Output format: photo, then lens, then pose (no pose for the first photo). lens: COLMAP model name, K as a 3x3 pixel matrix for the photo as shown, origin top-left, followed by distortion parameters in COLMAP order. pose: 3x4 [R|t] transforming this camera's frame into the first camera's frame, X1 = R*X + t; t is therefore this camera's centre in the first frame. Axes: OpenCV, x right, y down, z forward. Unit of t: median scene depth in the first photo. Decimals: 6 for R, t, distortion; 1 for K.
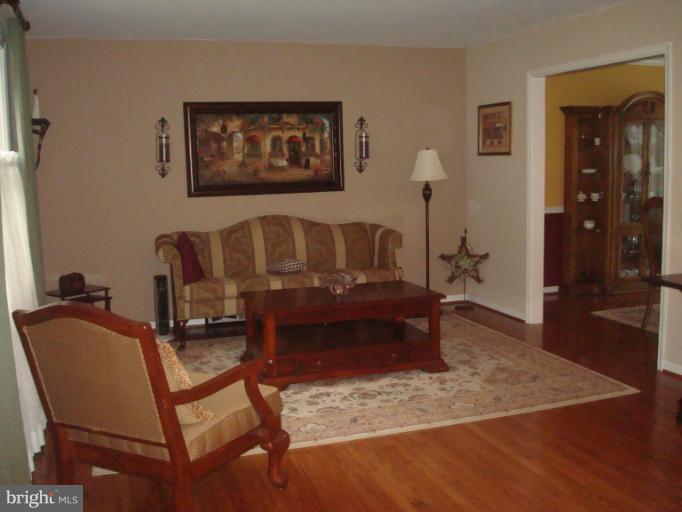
lens RADIAL K [[720.4, 0, 341.0], [0, 720.4, 256.0], [0, 0, 1]] dist [-0.094142, -0.021662]
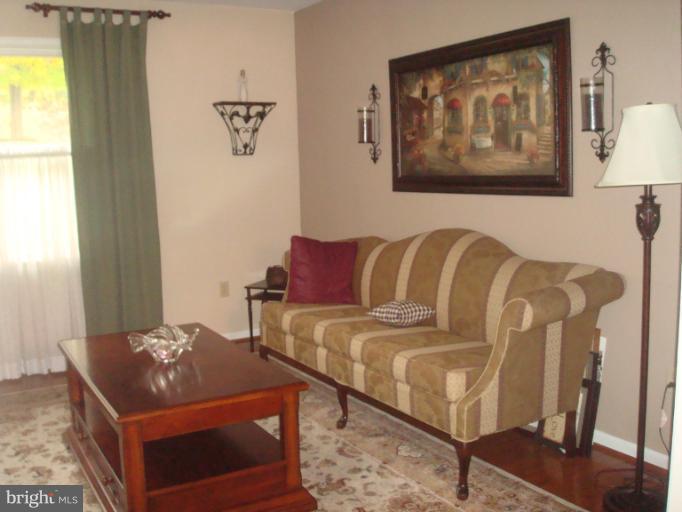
lens RADIAL K [[720.4, 0, 341.0], [0, 720.4, 256.0], [0, 0, 1]] dist [-0.094142, -0.021662]
pose [[0.199461, 0.143496, -0.969342, 0.482296], [-0.102037, 0.986884, 0.125097, -0.100875], [0.974579, 0.073957, 0.211487, 0.783341]]
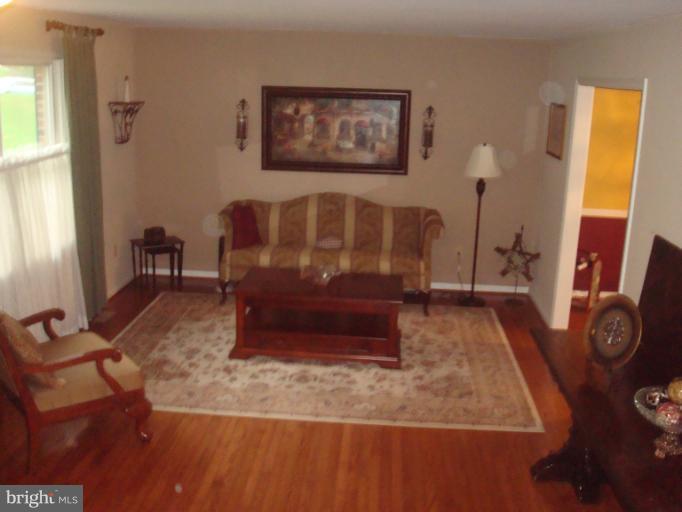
lens RADIAL K [[731.1, 0, 353.4], [0, 731.1, 257.4], [0, 0, 1]] dist [-0.092973, 0.012843]
pose [[0.923654, 0.147616, -0.353657, 0.344792], [-0.104216, 0.984811, 0.138875, -0.118581], [0.368786, -0.091416, 0.925008, -0.030418]]
